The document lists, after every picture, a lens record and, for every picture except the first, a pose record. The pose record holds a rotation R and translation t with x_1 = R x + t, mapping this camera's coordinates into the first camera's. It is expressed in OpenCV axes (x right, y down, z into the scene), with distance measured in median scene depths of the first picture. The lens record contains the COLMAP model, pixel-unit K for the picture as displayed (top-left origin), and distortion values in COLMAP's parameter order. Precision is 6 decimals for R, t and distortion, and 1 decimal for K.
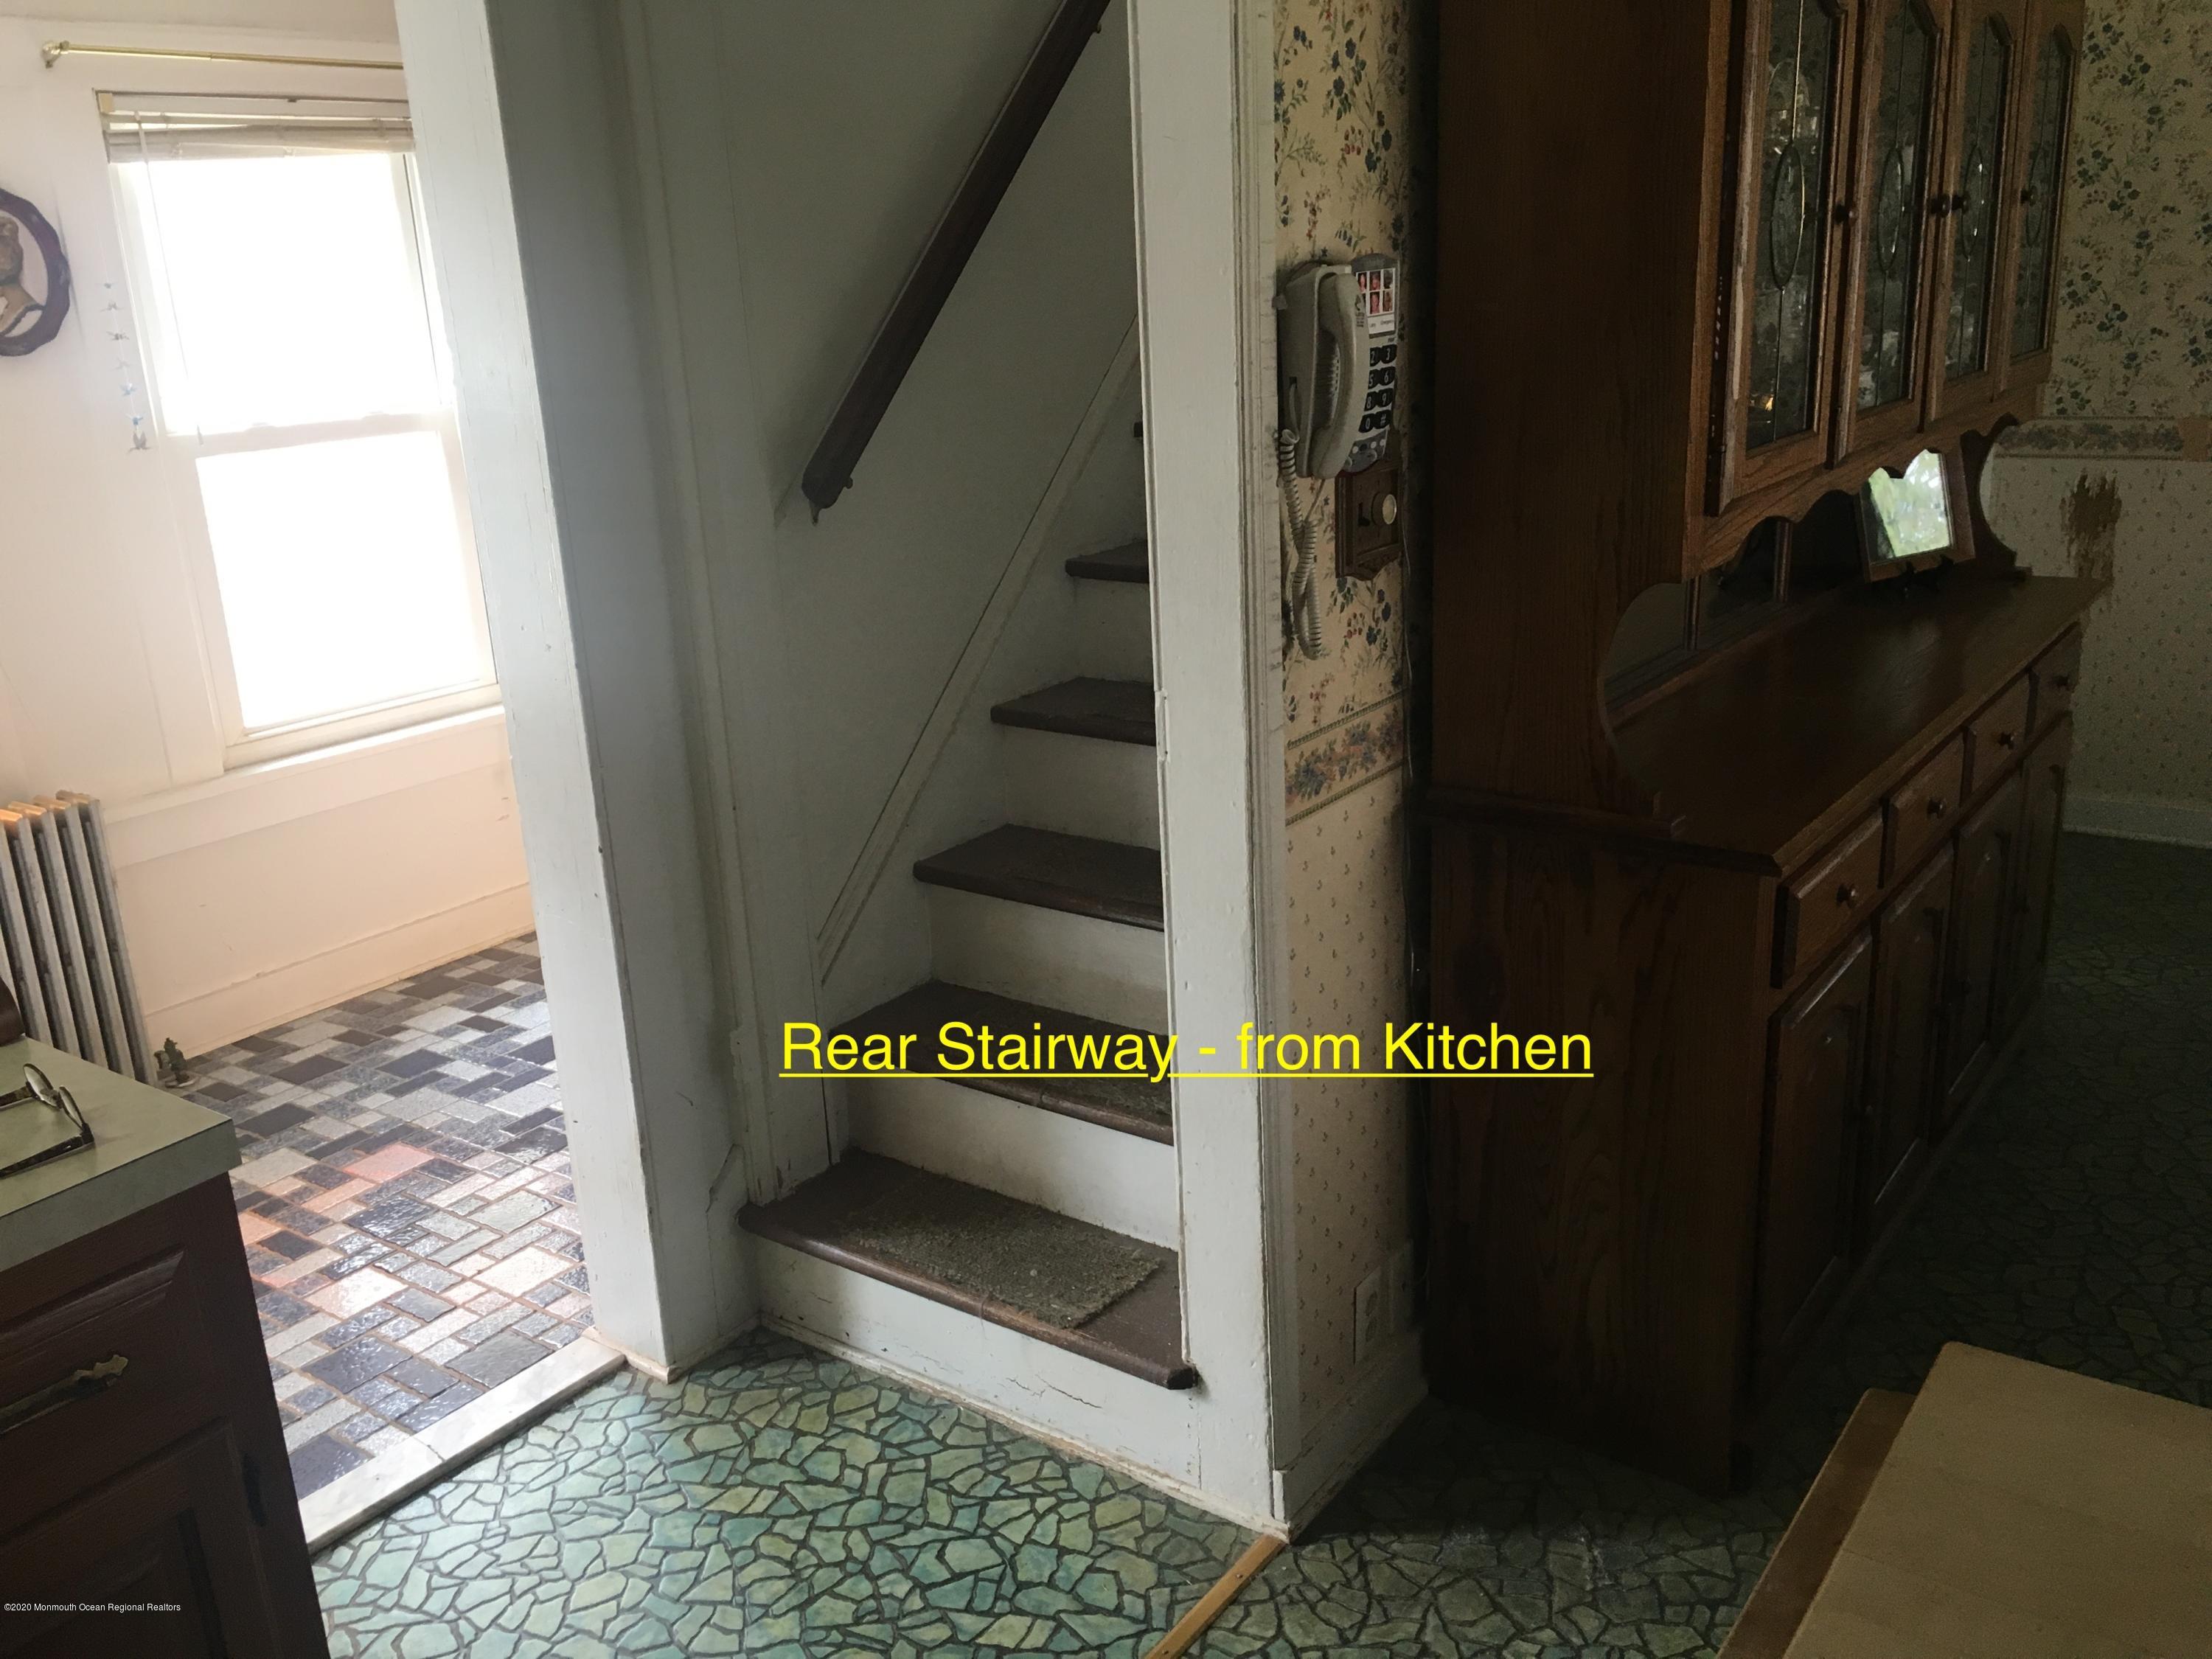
lens RADIAL K [[1885.3, 0, 1109.9], [0, 1885.3, 858.6], [0, 0, 1]] dist [0.040723, -0.017632]
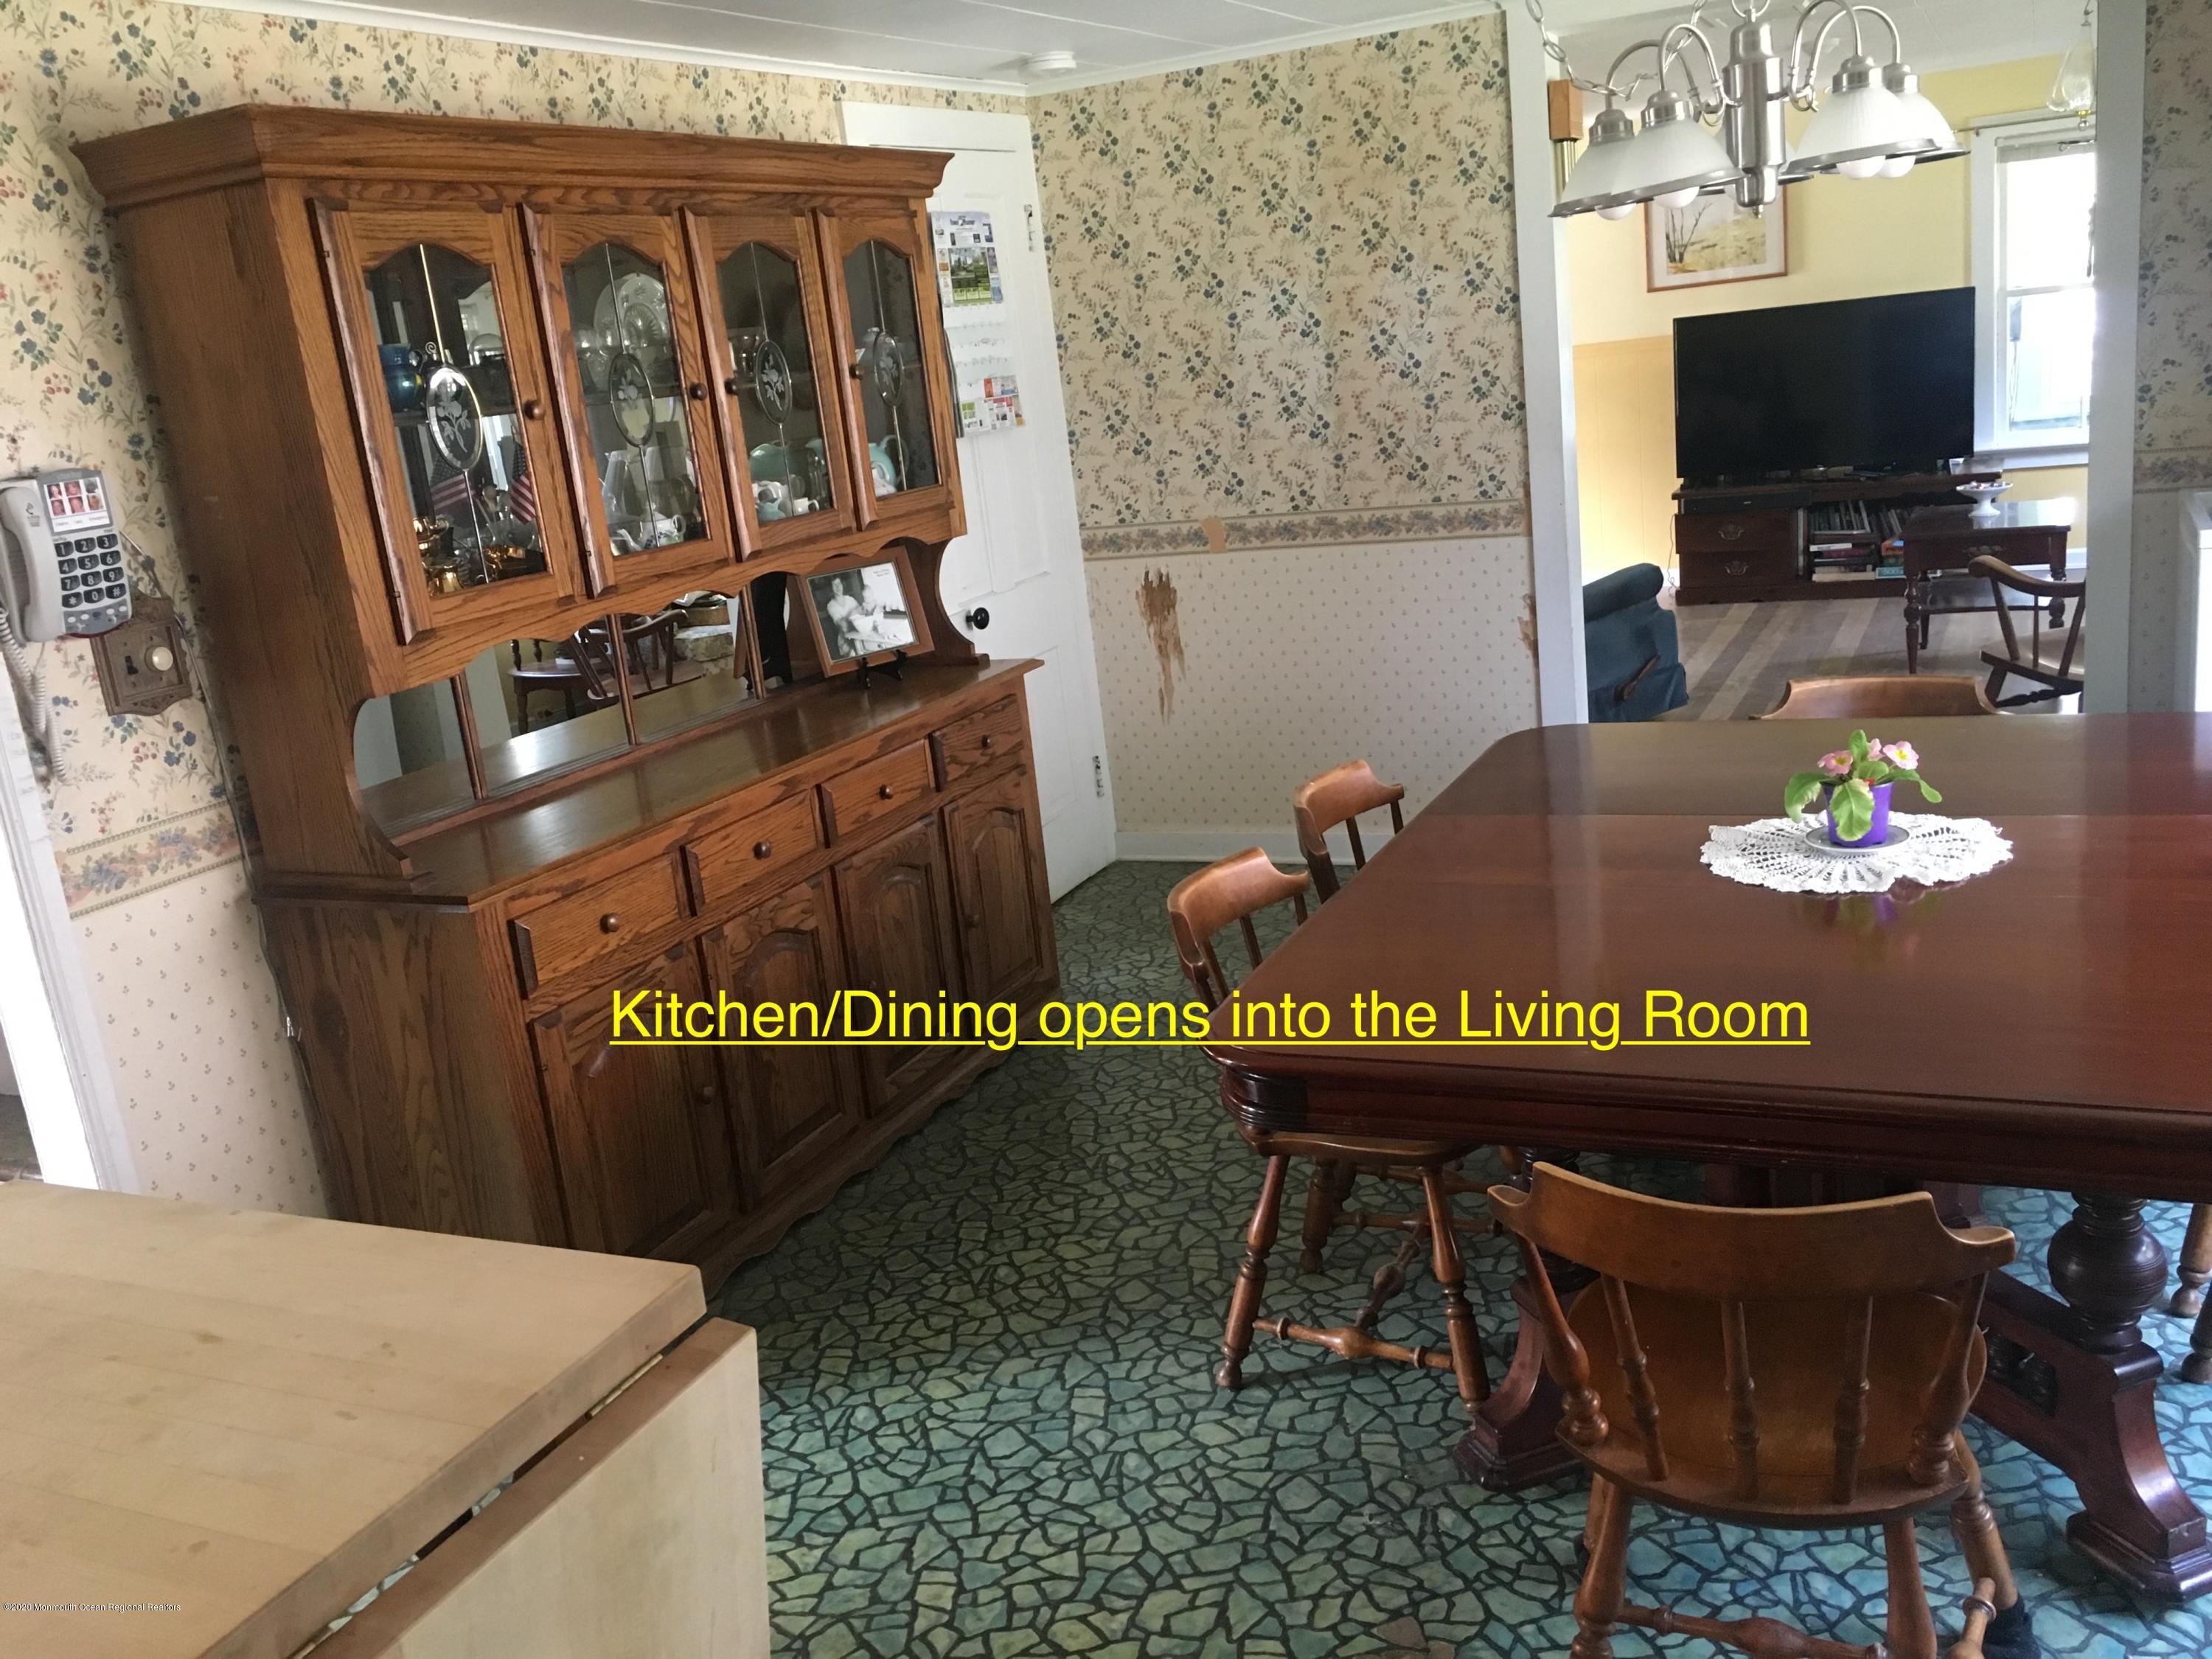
lens RADIAL K [[1921.9, 0, 1106.0], [0, 1921.9, 829.5], [0, 0, 1]] dist [0.147761, -0.203148]
pose [[0.981711, -0.100840, 0.161476, 0.529182], [0.113514, 0.990977, -0.071262, 0.091237], [-0.152833, 0.088289, 0.984300, -0.371370]]
